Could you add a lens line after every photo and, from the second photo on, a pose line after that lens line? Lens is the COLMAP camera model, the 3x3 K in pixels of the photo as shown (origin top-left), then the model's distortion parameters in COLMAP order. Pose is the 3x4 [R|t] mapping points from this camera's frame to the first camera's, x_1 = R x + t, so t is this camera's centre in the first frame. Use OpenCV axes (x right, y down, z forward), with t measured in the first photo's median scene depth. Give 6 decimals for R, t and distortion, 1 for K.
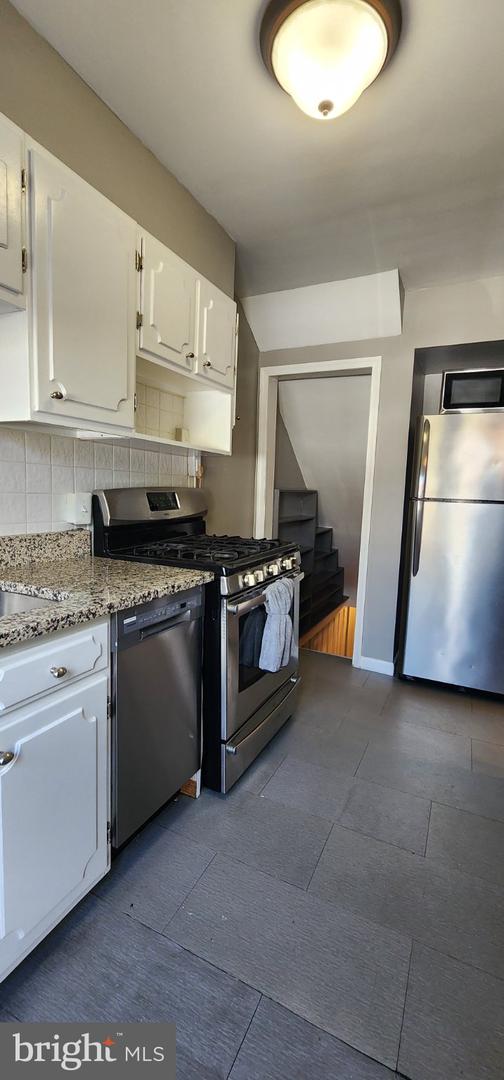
lens RADIAL K [[449.9, 0, 249.6], [0, 449.9, 540.0], [0, 0, 1]] dist [-0.001448, -0.000719]
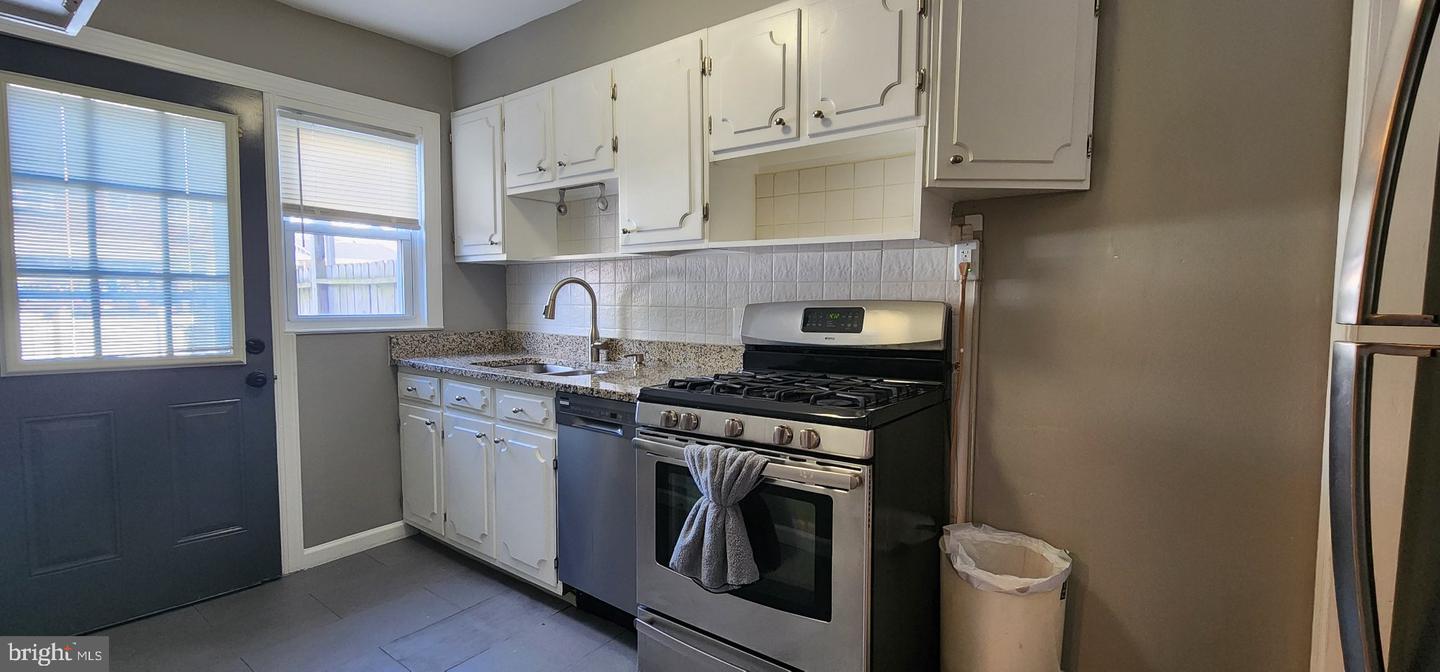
lens RADIAL K [[599.9, 0, 730.6], [0, 599.9, 337.9], [0, 0, 1]] dist [-0.001448, -0.000719]
pose [[-0.169693, 0.030133, -0.985036, 0.882259], [-0.126909, 0.990542, 0.052164, -0.101225], [0.977291, 0.133862, -0.164264, 1.151860]]
